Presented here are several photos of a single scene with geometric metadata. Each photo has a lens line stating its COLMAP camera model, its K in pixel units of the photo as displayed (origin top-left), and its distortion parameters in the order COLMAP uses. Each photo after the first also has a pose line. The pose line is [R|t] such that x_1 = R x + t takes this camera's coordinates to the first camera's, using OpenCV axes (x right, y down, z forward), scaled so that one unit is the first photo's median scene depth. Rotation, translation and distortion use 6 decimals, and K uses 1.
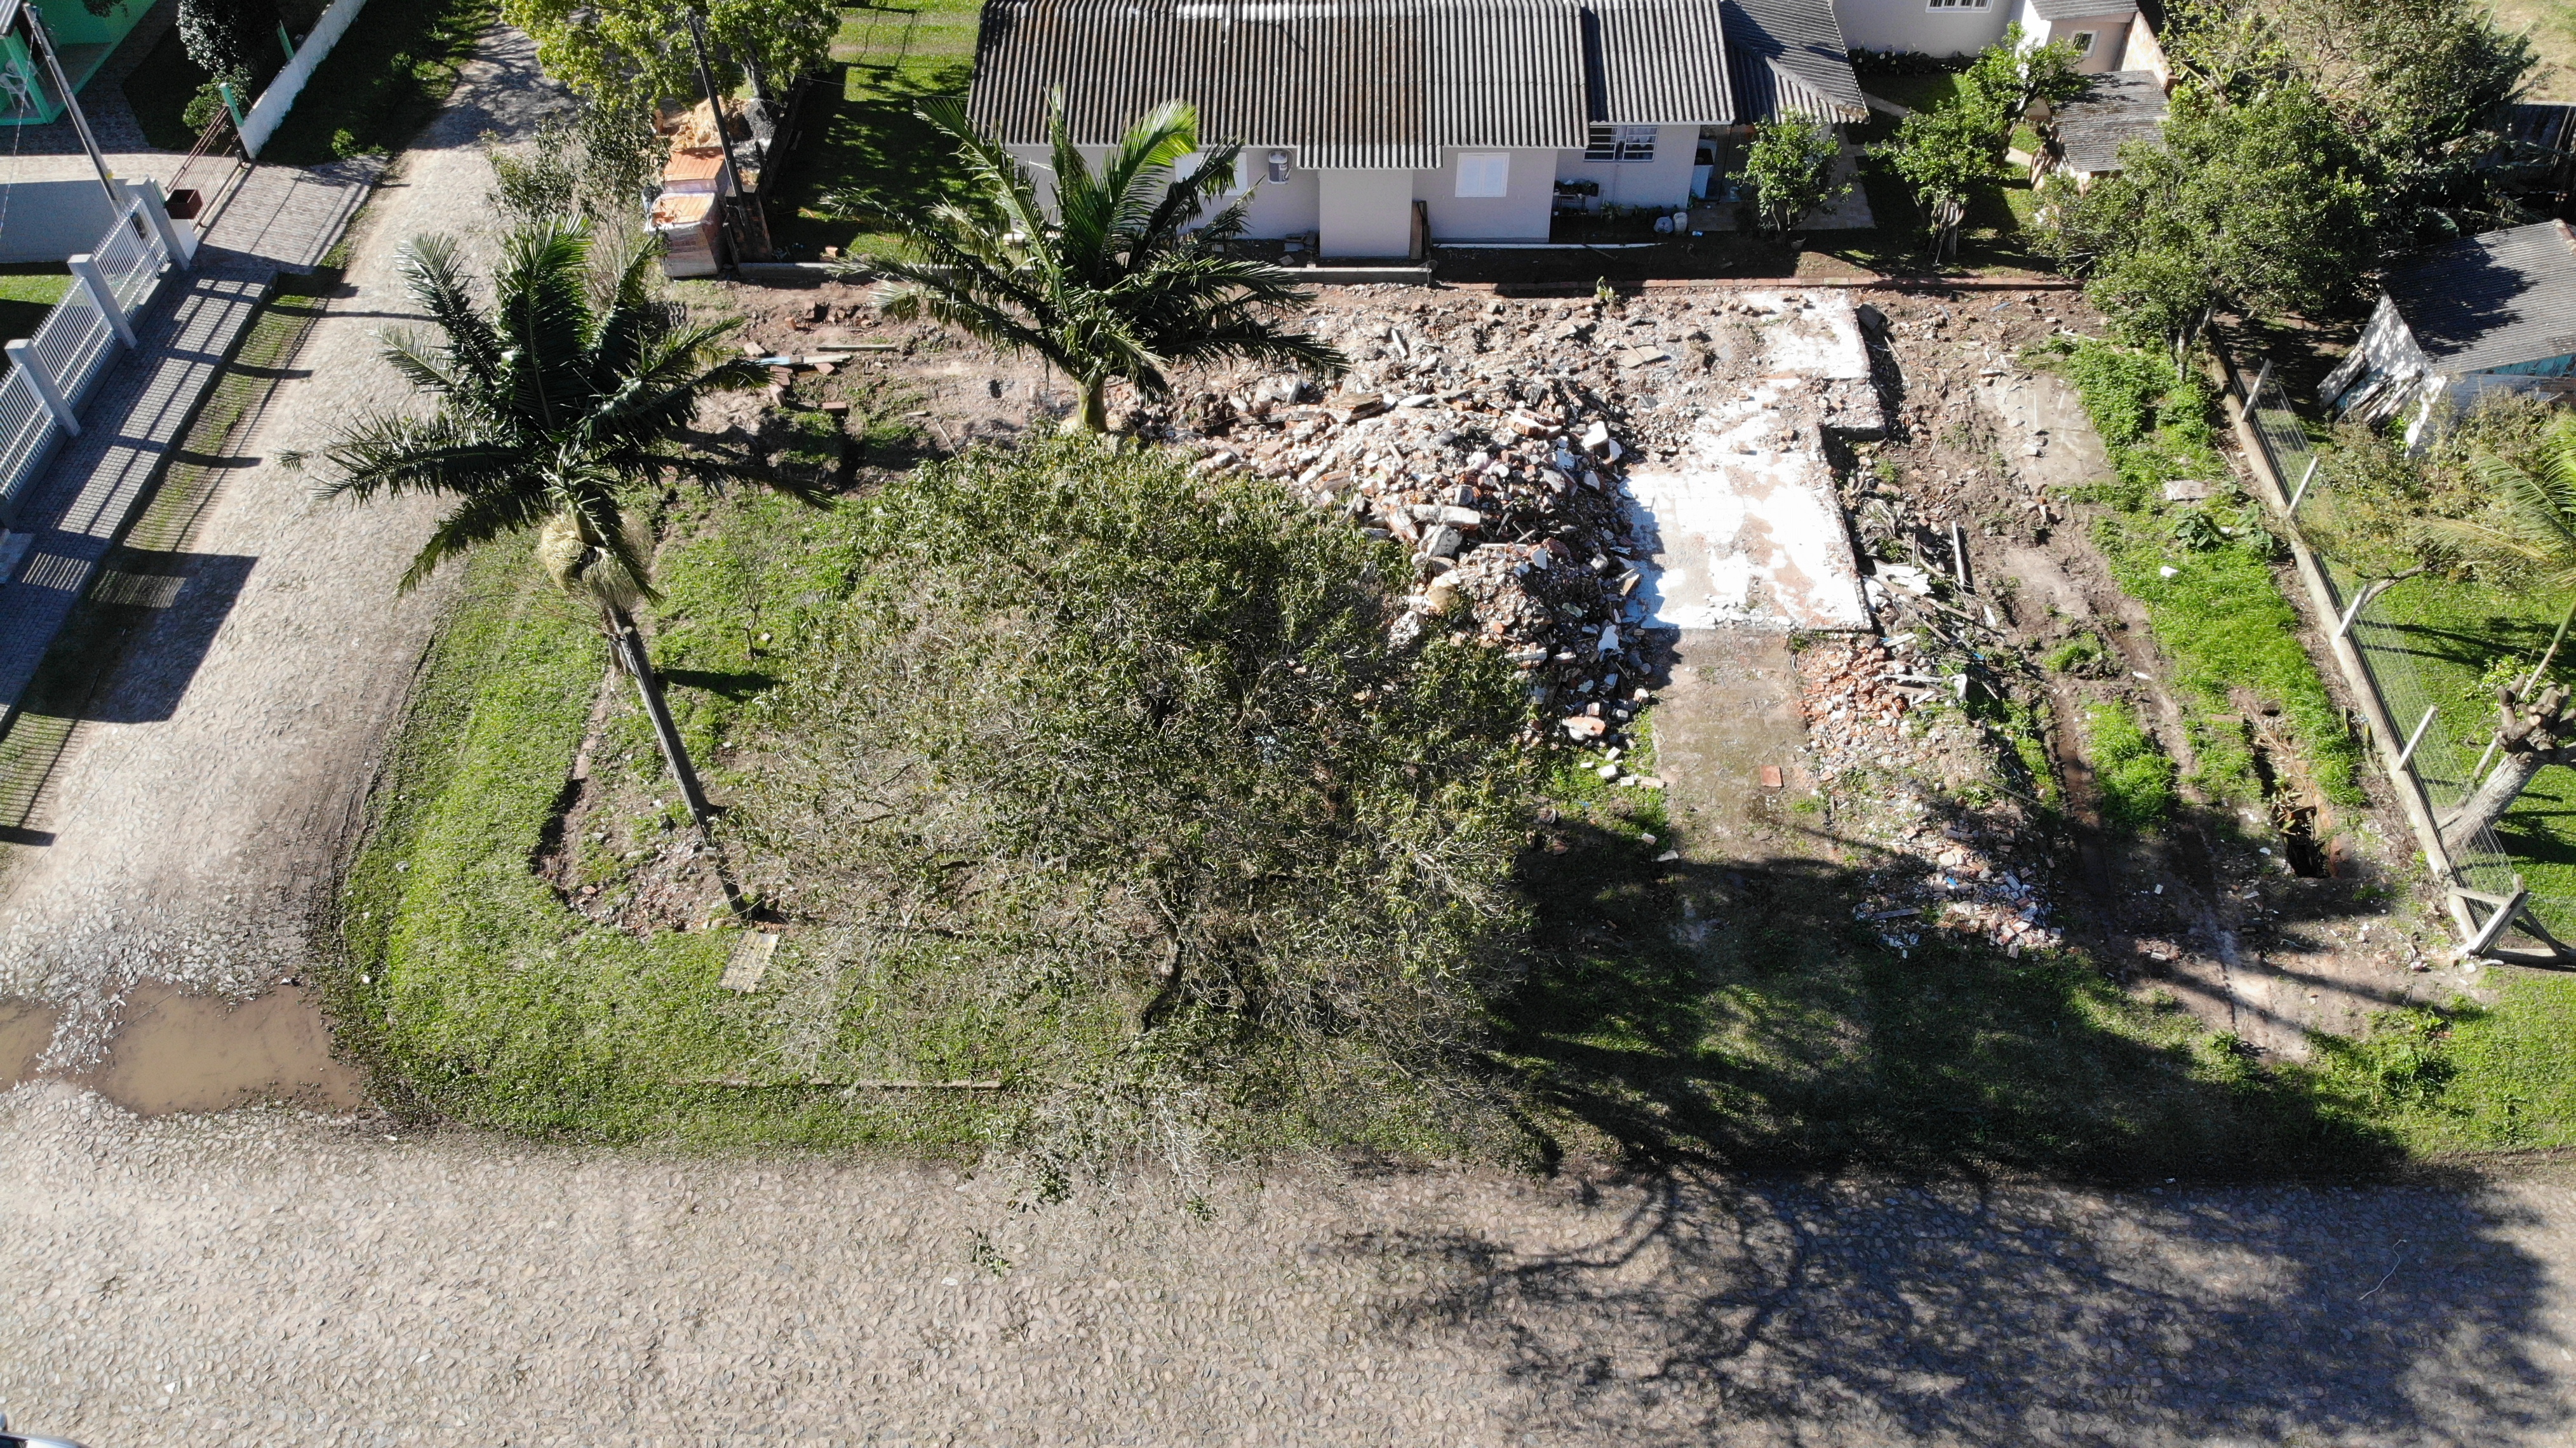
lens RADIAL K [[1870.4, 0, 1272.3], [0, 1870.4, 715.5], [0, 0, 1]] dist [0.054797, -0.150167]
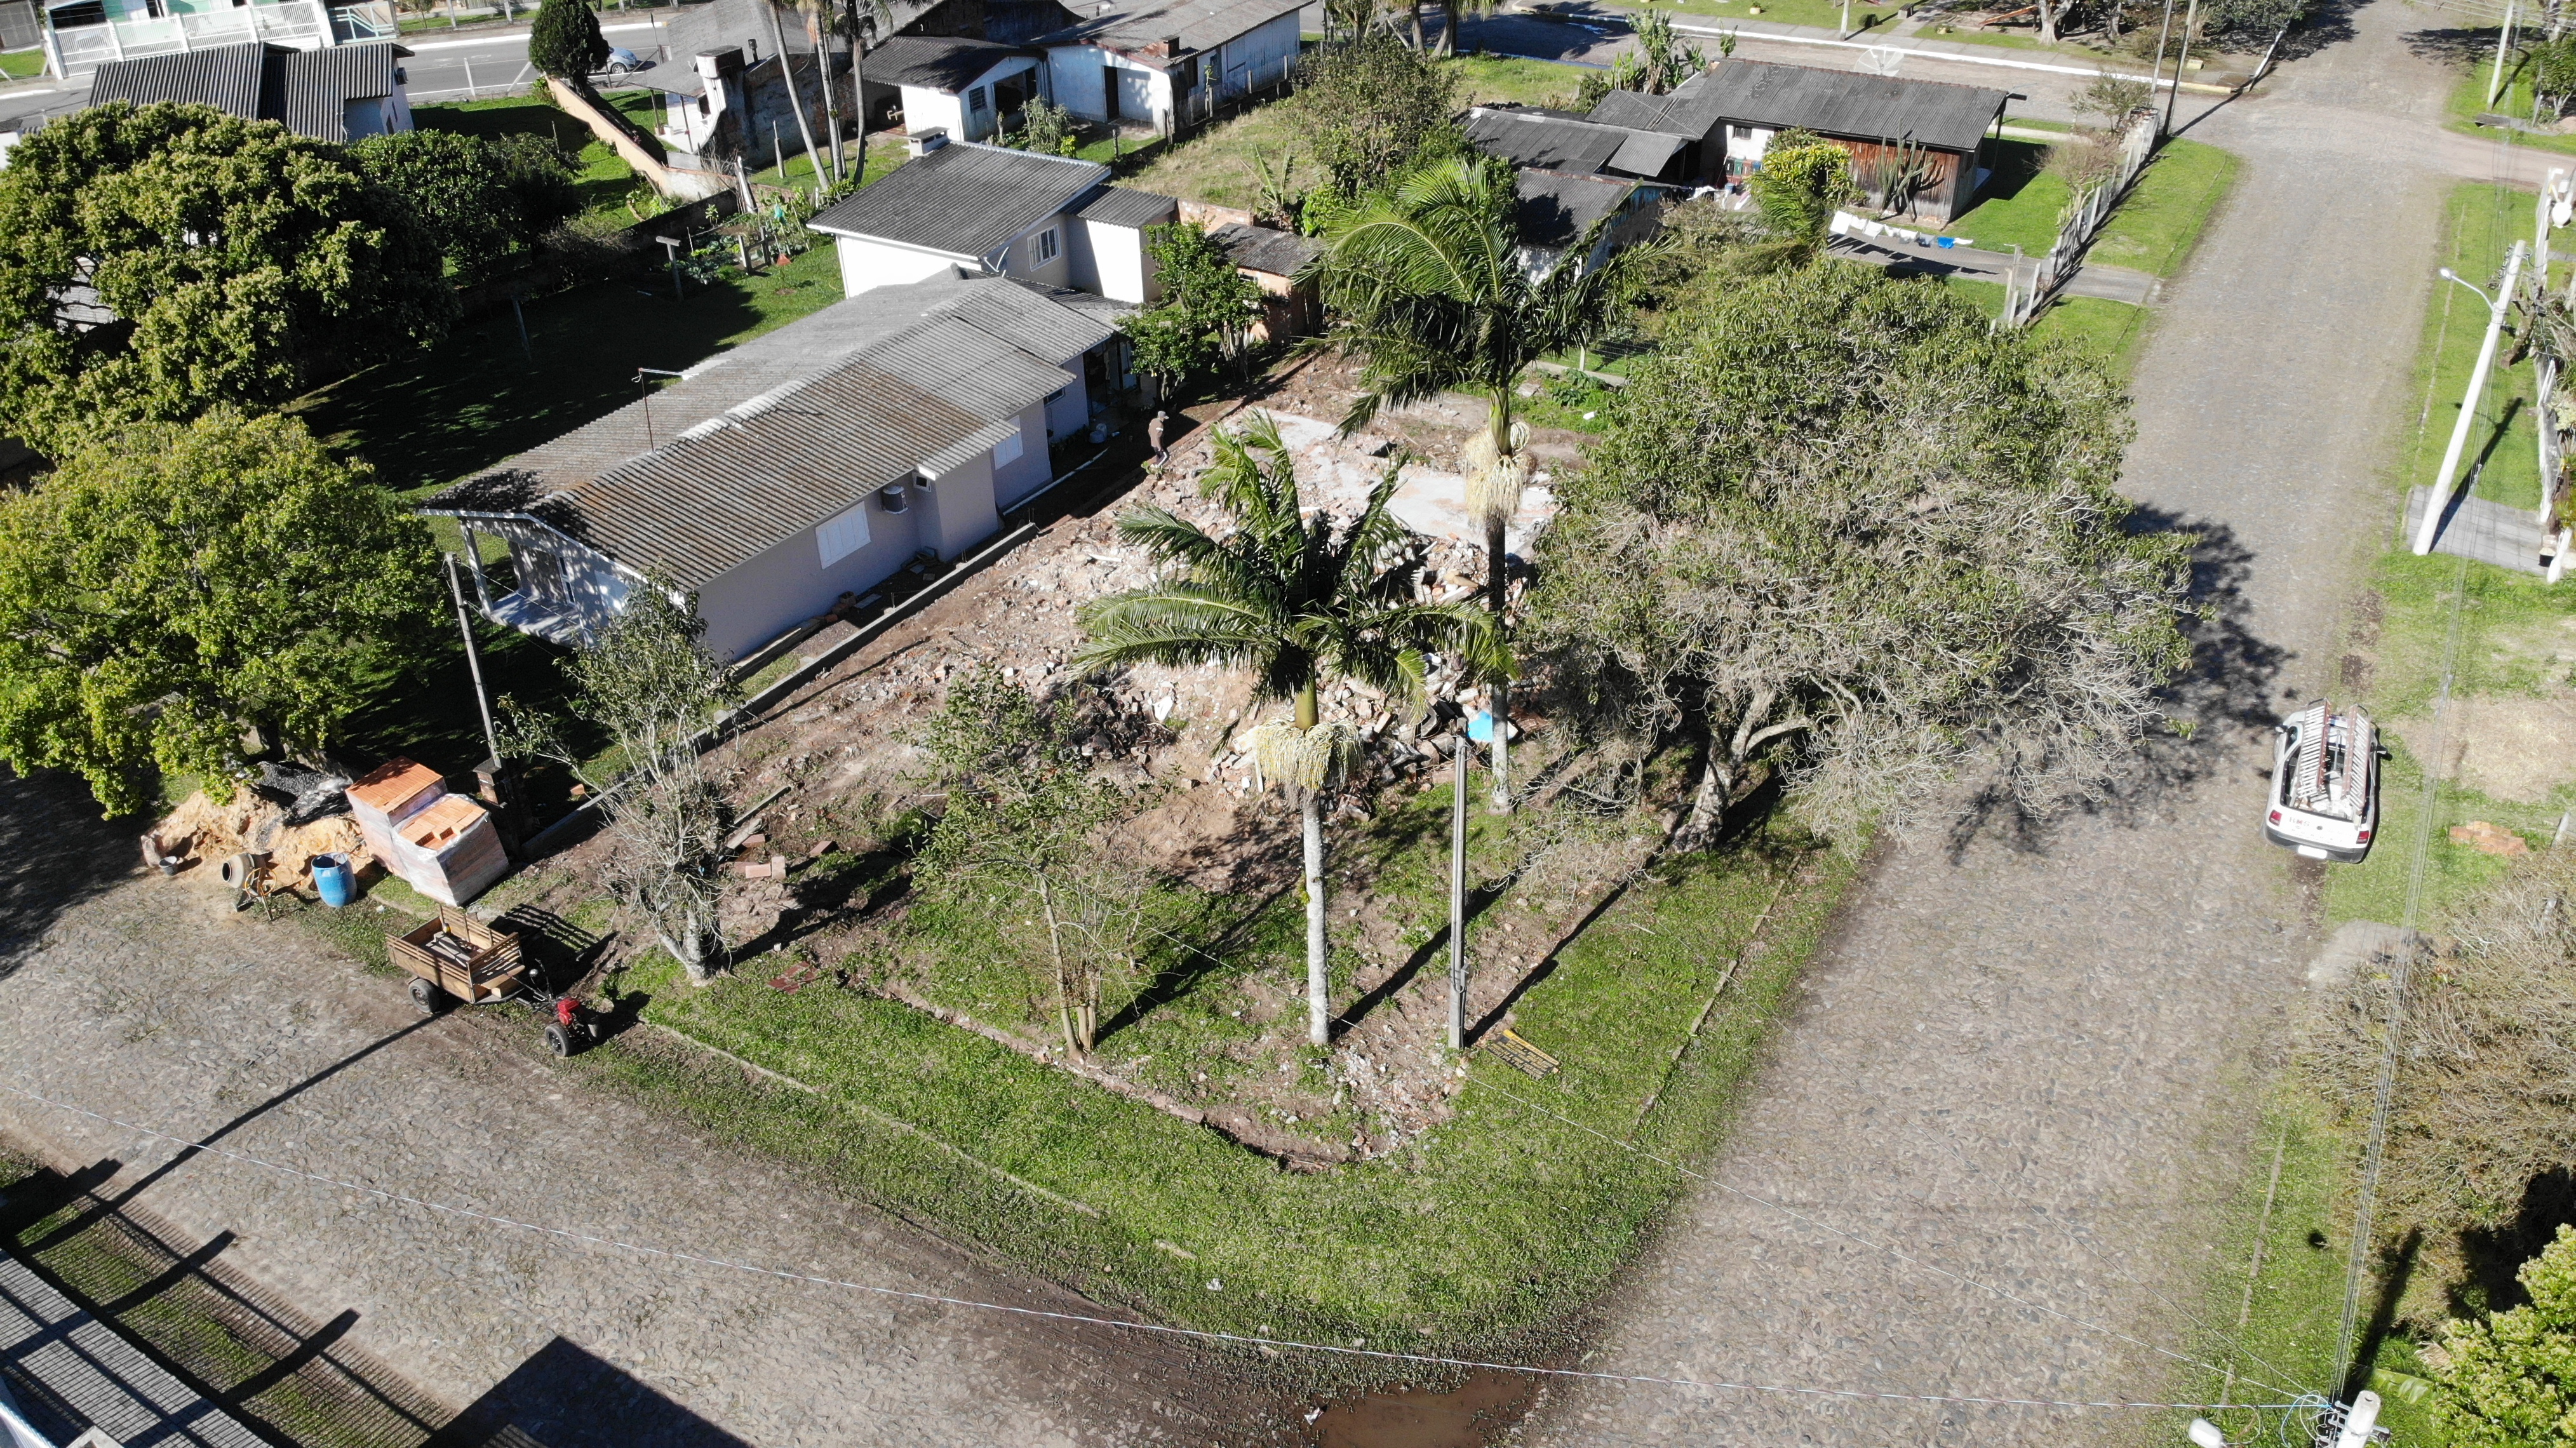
lens RADIAL K [[1878.2, 0, 1262.5], [0, 1878.2, 717.8], [0, 0, 1]] dist [0.106796, -0.234980]
pose [[0.494984, -0.462030, 0.735880, -0.896302], [0.659136, 0.751485, 0.028465, -0.113946], [-0.566154, 0.470955, 0.676514, 0.274337]]
